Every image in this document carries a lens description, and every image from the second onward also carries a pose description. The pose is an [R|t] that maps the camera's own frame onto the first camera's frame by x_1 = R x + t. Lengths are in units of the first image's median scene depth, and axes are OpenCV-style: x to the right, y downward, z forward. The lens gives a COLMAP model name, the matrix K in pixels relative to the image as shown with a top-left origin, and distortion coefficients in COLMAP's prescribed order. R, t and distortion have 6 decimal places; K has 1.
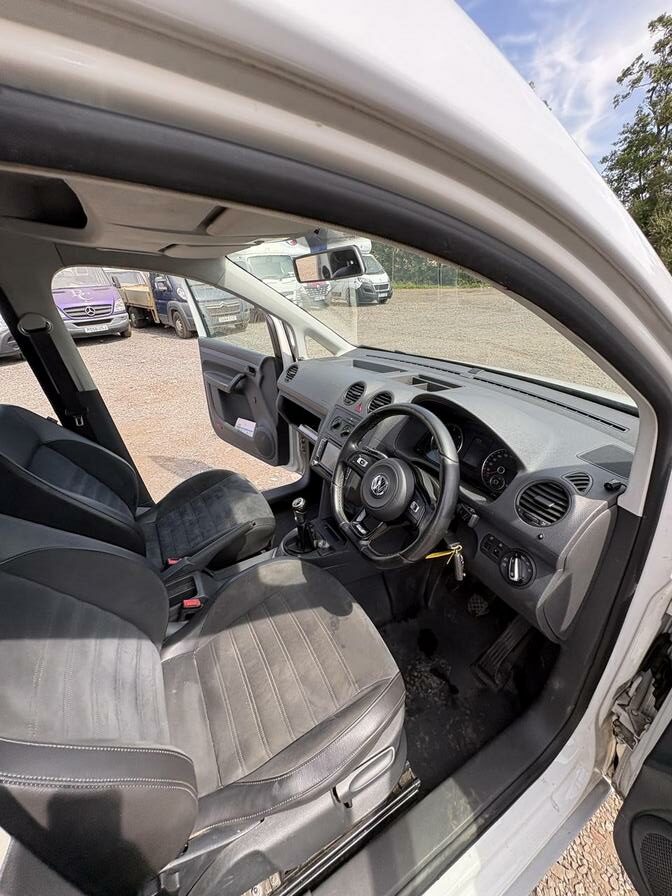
lens RADIAL K [[356.0, 0, 335.0], [0, 356.0, 448.5], [0, 0, 1]] dist [-0.001861, -0.000115]
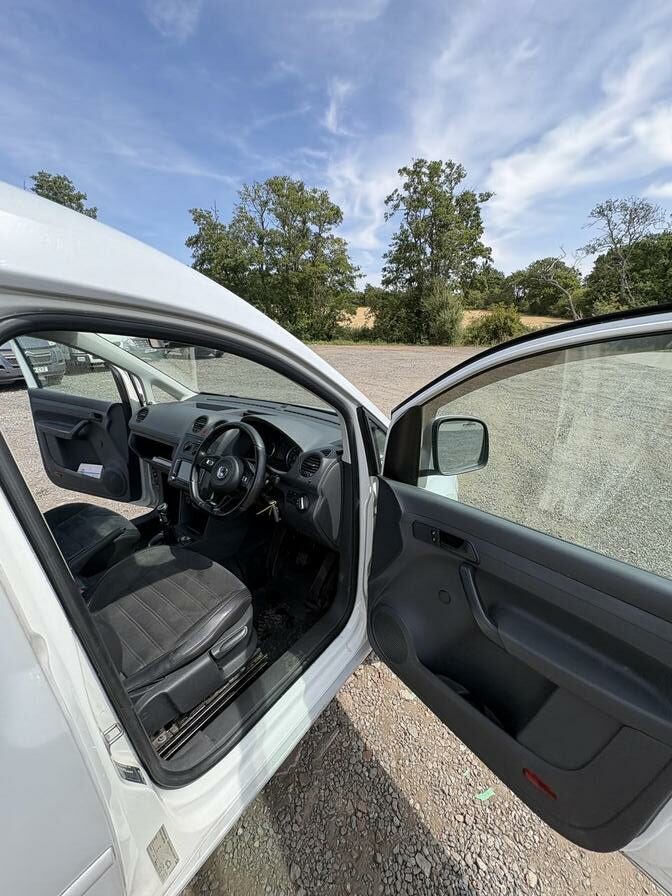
lens RADIAL K [[361.1, 0, 332.9], [0, 361.1, 447.0], [0, 0, 1]] dist [-0.005027, 0.000303]
pose [[0.913479, -0.075781, 0.399766, -0.025892], [0.131695, 0.984682, -0.114268, 0.101776], [-0.384983, 0.157028, 0.909467, -0.287411]]
